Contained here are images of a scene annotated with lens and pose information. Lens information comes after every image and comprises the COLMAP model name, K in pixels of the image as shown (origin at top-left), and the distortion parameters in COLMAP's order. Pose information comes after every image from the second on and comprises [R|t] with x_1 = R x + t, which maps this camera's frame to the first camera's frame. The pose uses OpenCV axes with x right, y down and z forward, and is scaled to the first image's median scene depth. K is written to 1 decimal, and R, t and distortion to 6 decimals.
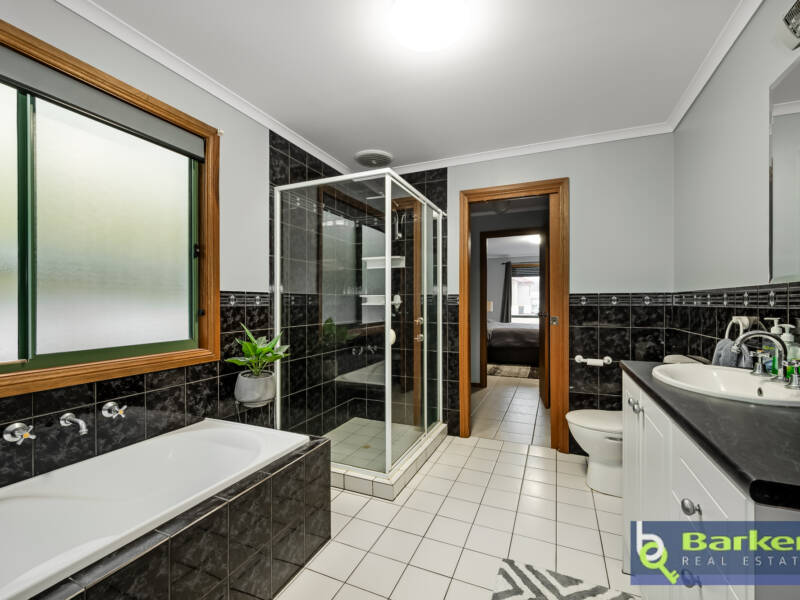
lens RADIAL K [[354.5, 0, 401.1], [0, 354.5, 302.1], [0, 0, 1]] dist [-0.000417, -0.000116]
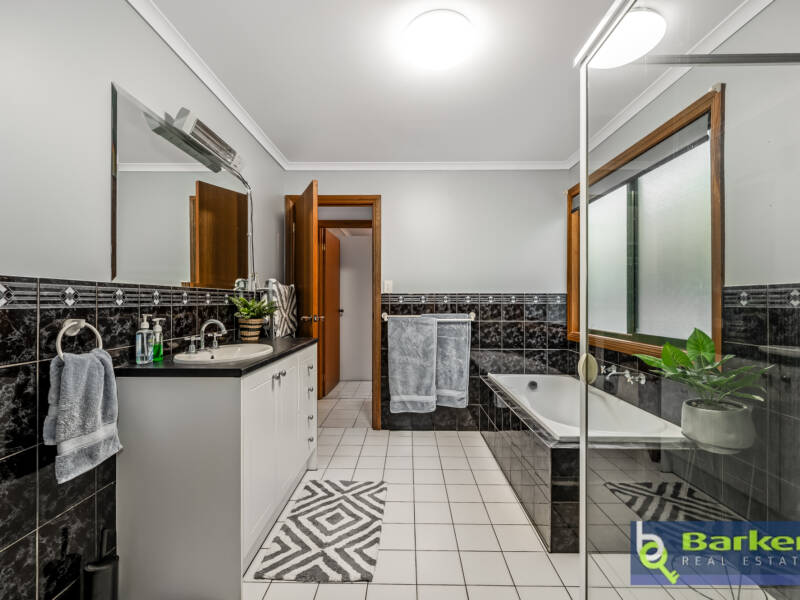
lens RADIAL K [[354.5, 0, 401.1], [0, 354.5, 302.1], [0, 0, 1]] dist [-0.000417, -0.000116]
pose [[-0.922294, -0.000291, -0.386488, 0.683210], [-0.001759, 0.999993, 0.003446, -0.000749], [0.386484, 0.003858, -0.922288, 2.227743]]
